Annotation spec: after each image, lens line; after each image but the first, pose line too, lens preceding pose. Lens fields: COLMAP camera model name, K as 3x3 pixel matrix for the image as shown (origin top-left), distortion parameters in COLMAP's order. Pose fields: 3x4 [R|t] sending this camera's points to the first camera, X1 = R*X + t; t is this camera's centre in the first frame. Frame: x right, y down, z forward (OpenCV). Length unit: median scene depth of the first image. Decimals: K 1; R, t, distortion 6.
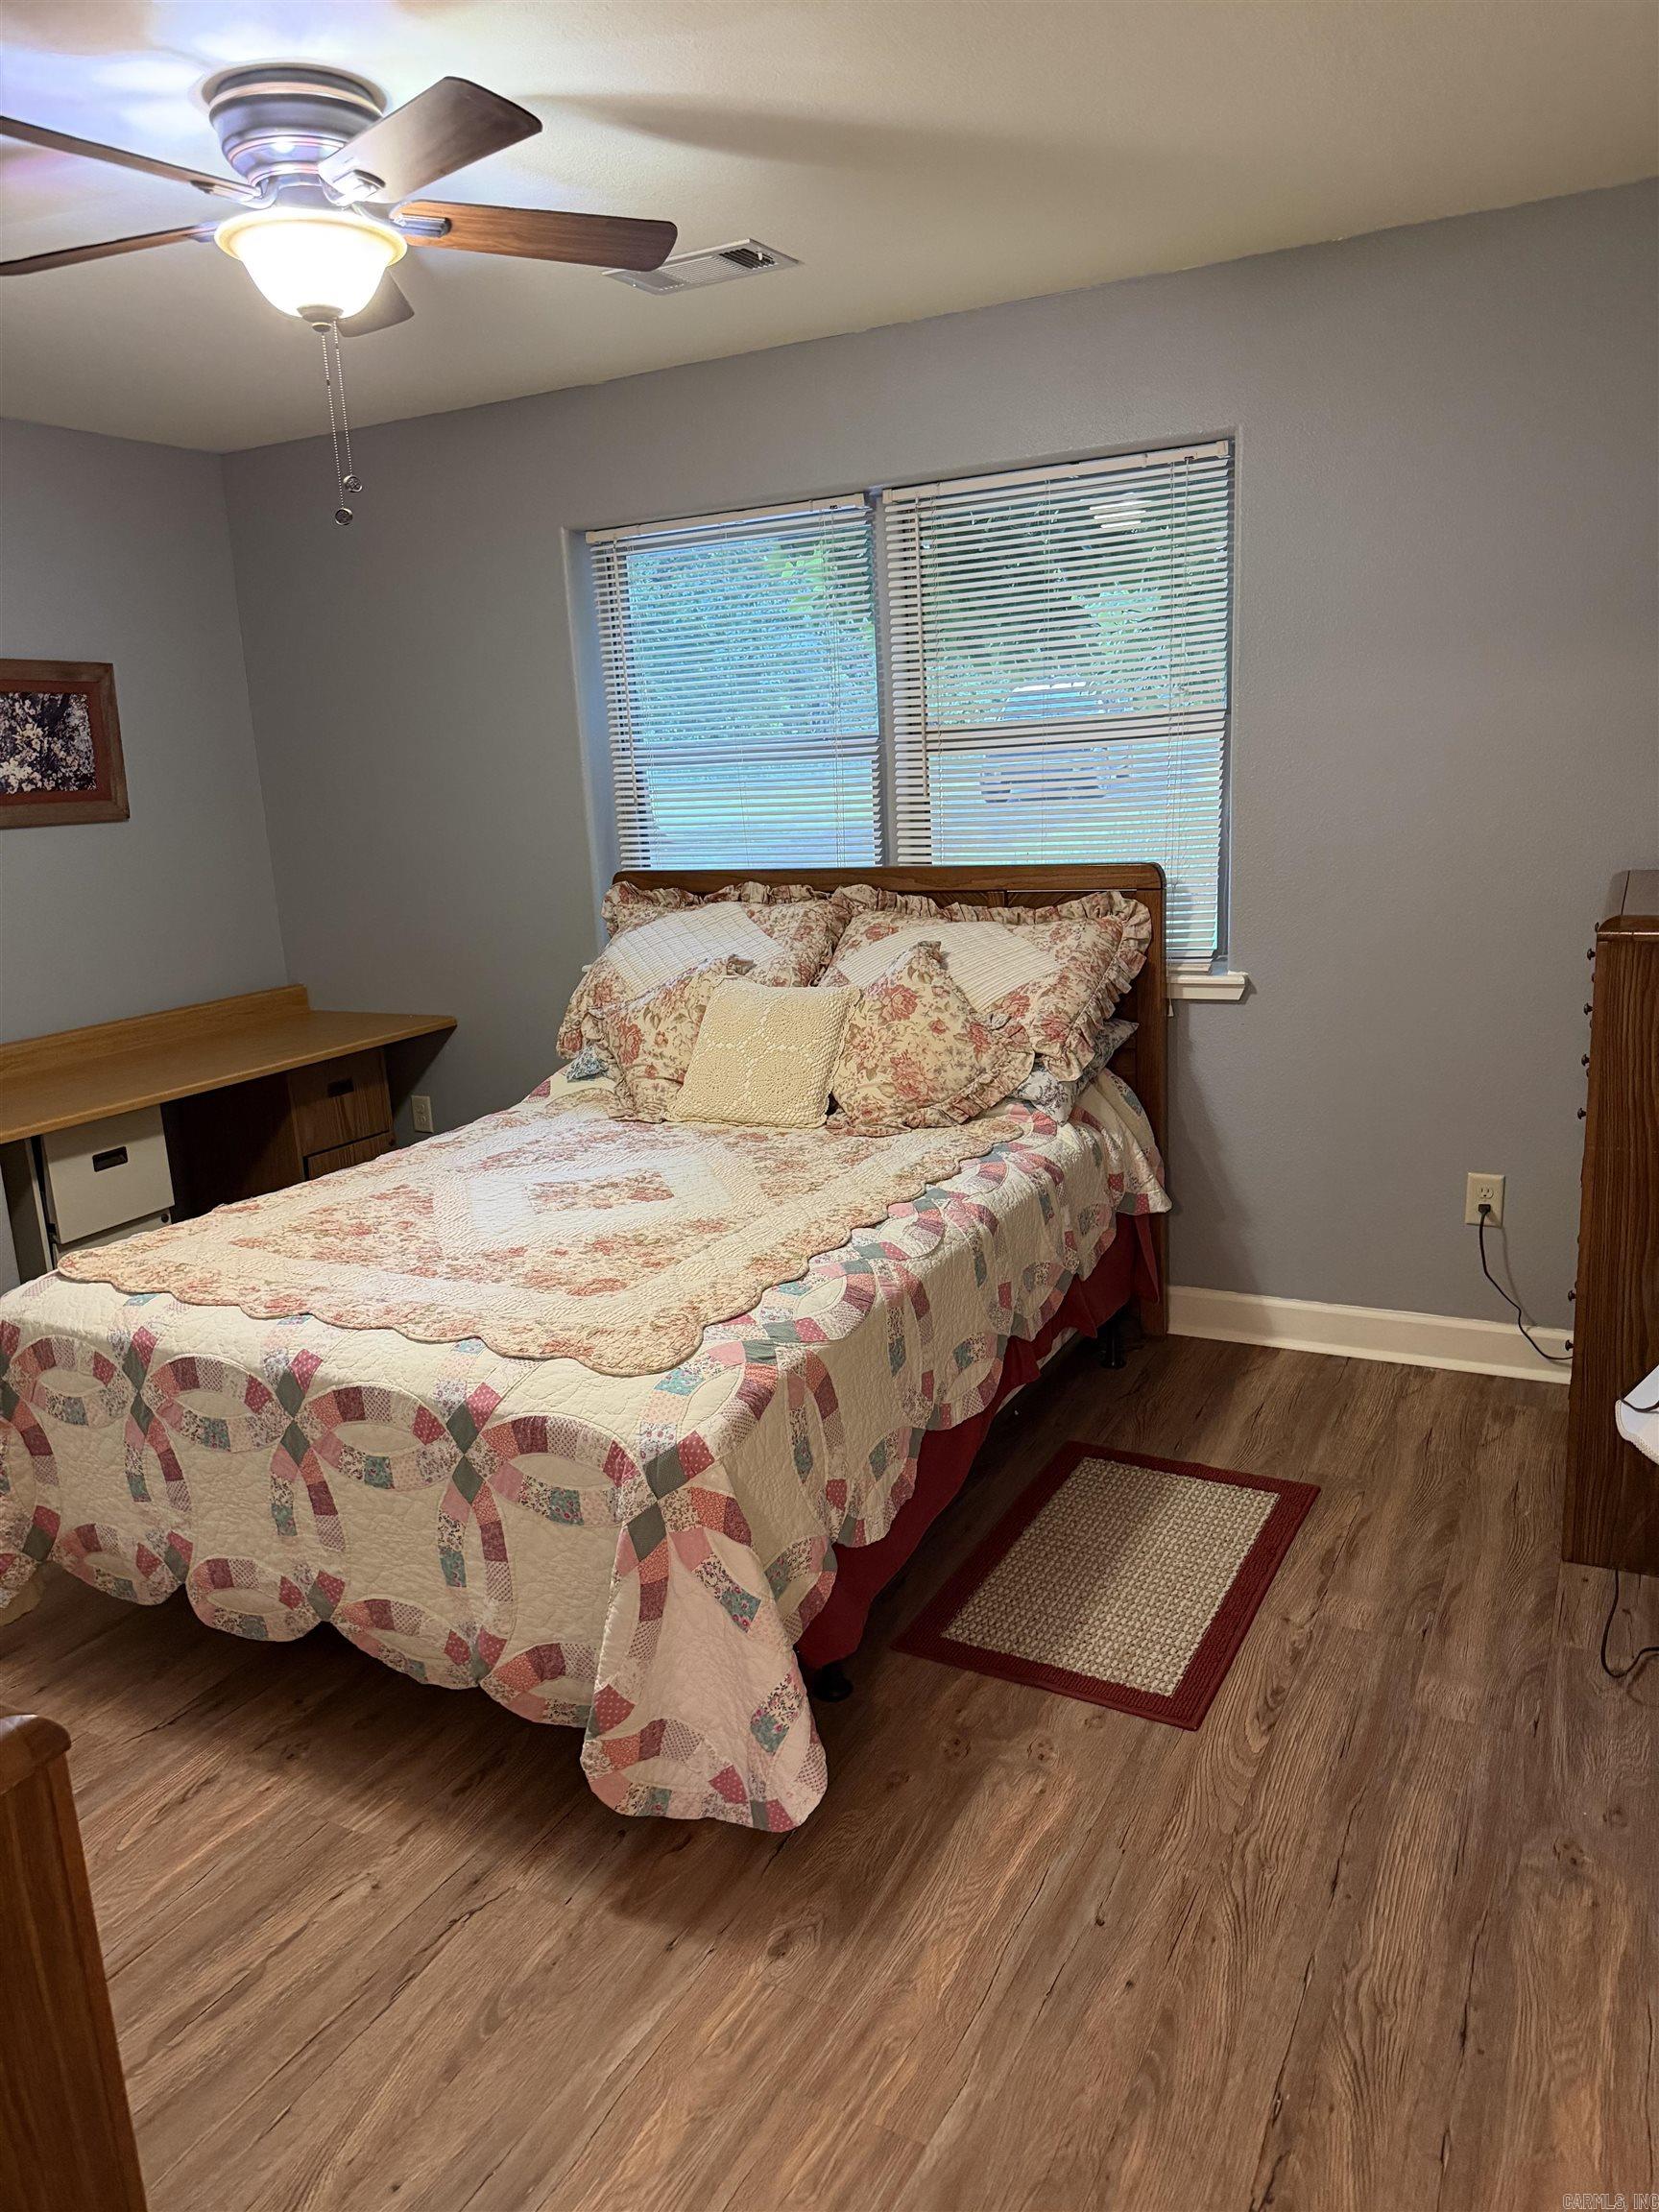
lens RADIAL K [[1564.2, 0, 824.5], [0, 1564.2, 1106.6], [0, 0, 1]] dist [0.137393, -0.237053]
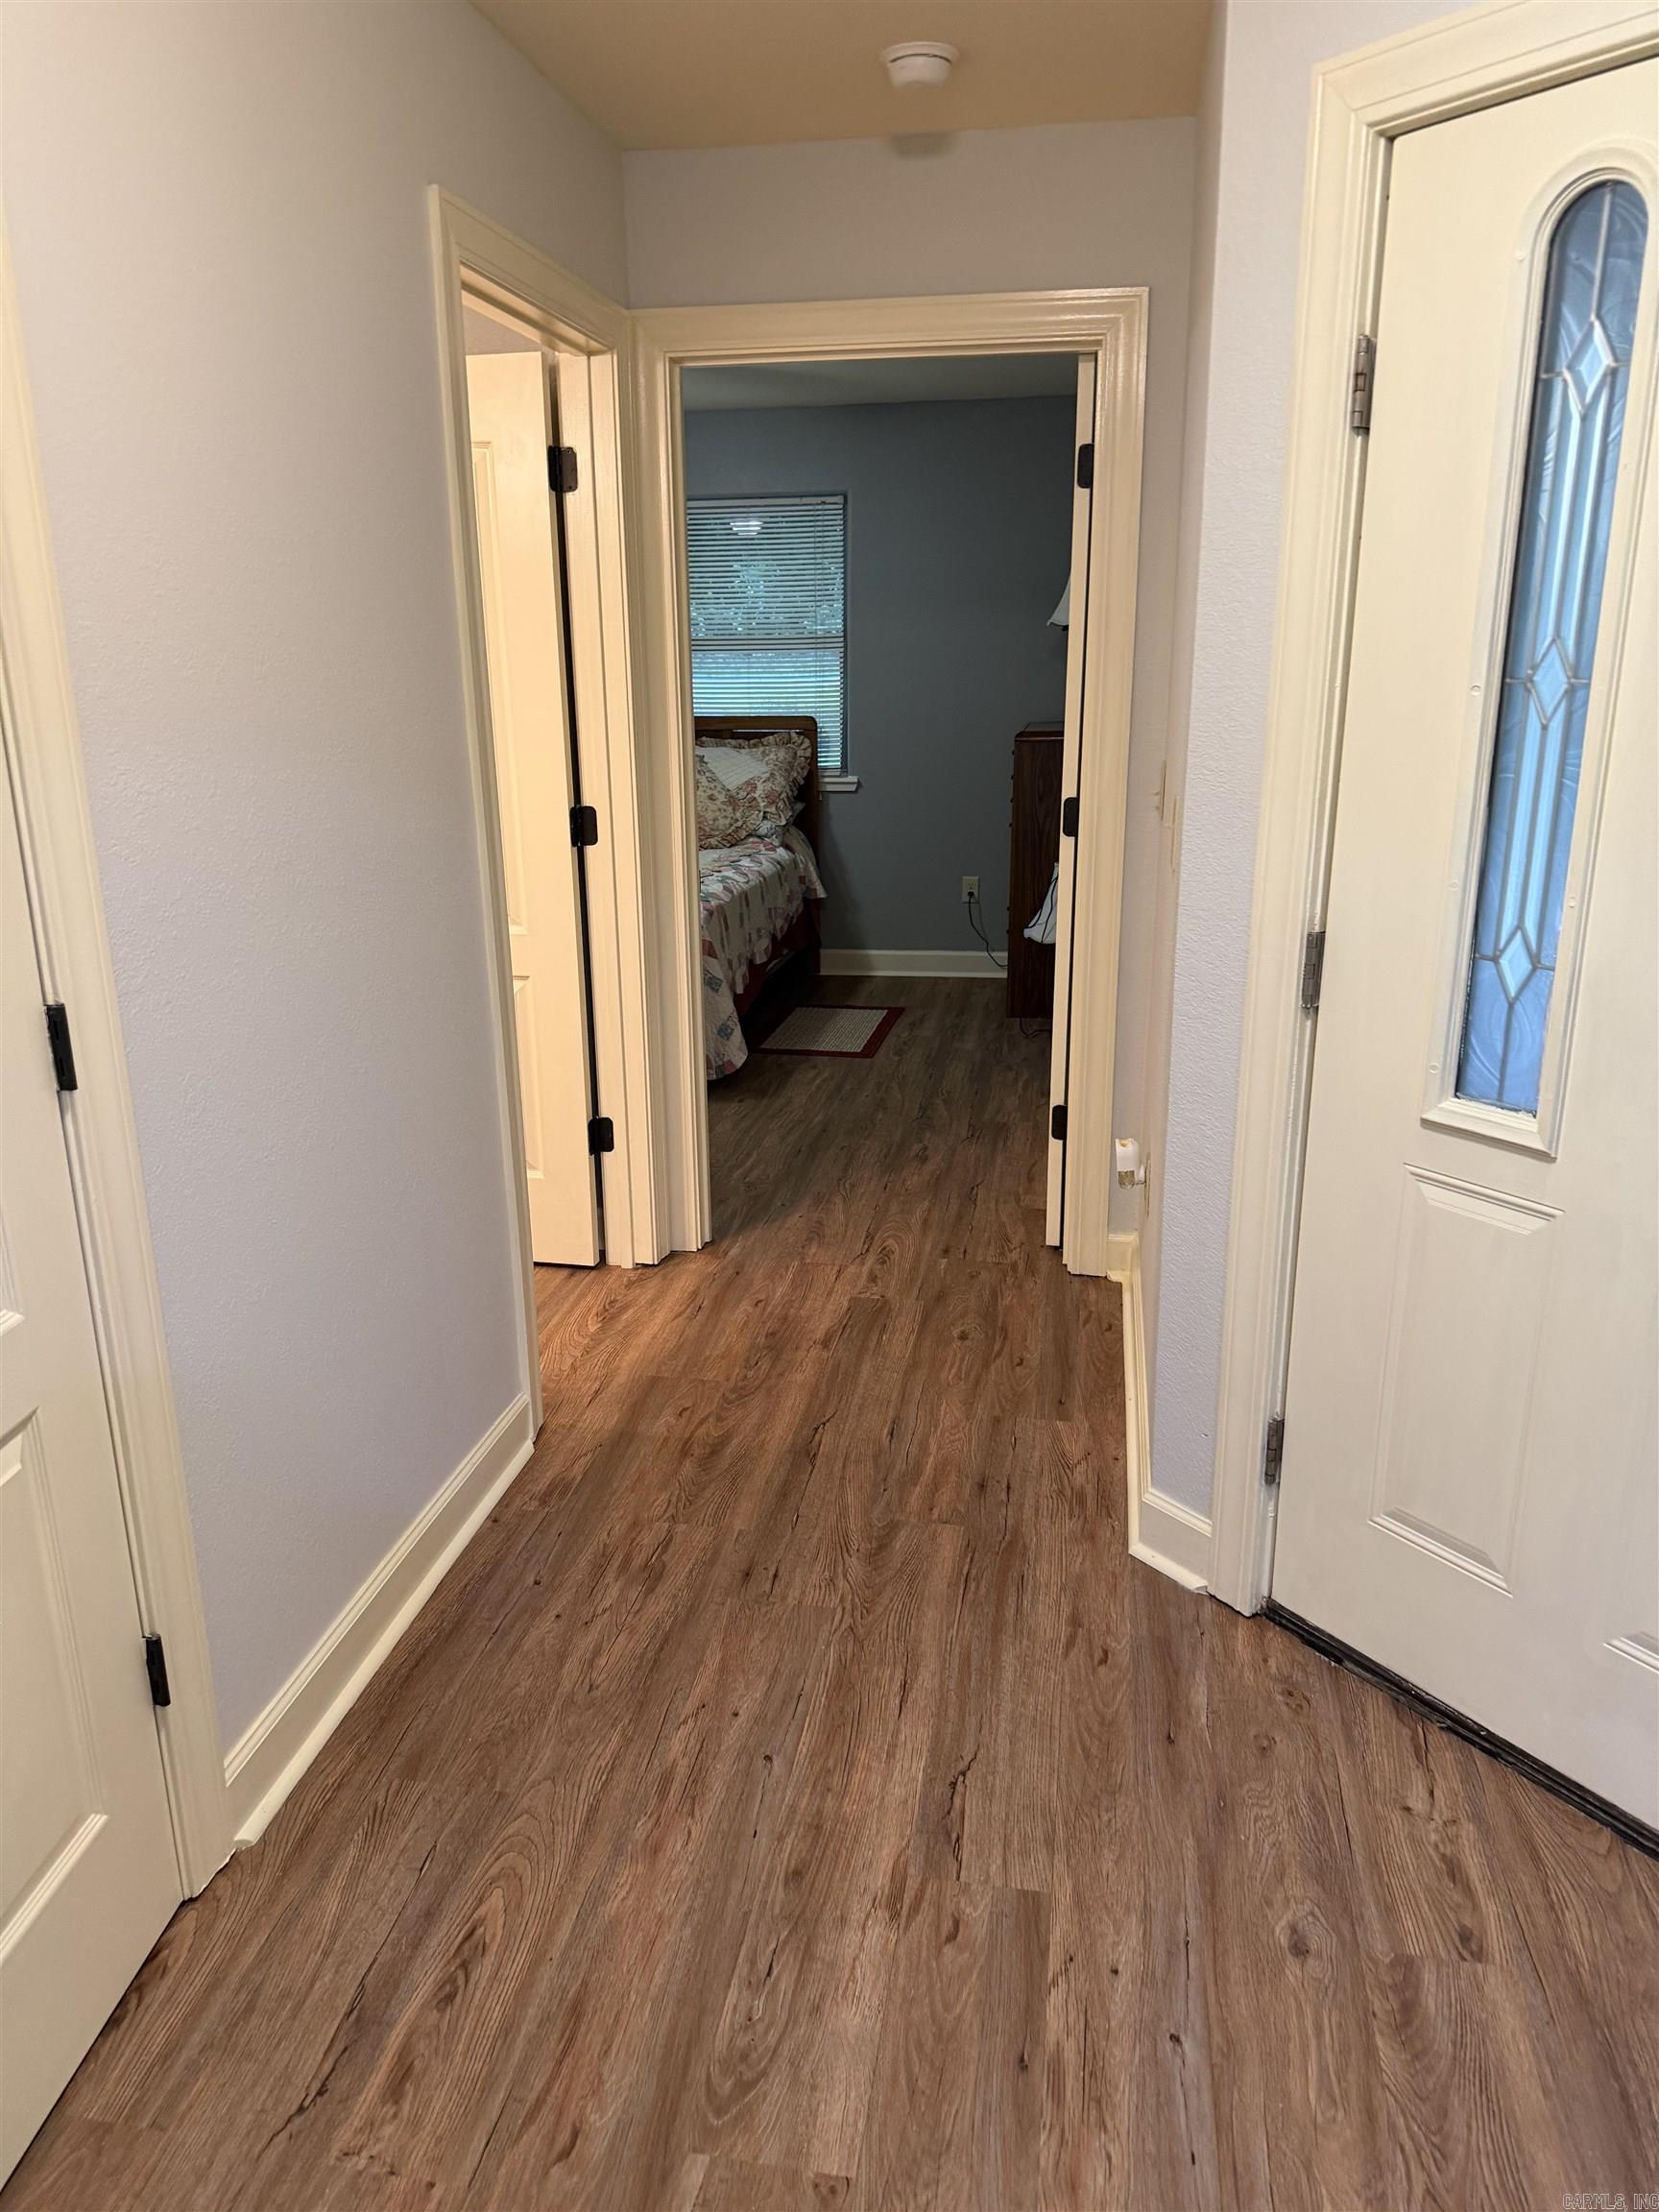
lens RADIAL K [[1564.2, 0, 824.5], [0, 1564.2, 1106.6], [0, 0, 1]] dist [0.137393, -0.237053]
pose [[0.952300, -0.042530, 0.302184, -0.392745], [0.026726, 0.998059, 0.056246, 0.221096], [-0.303990, -0.045487, 0.951589, -0.887054]]
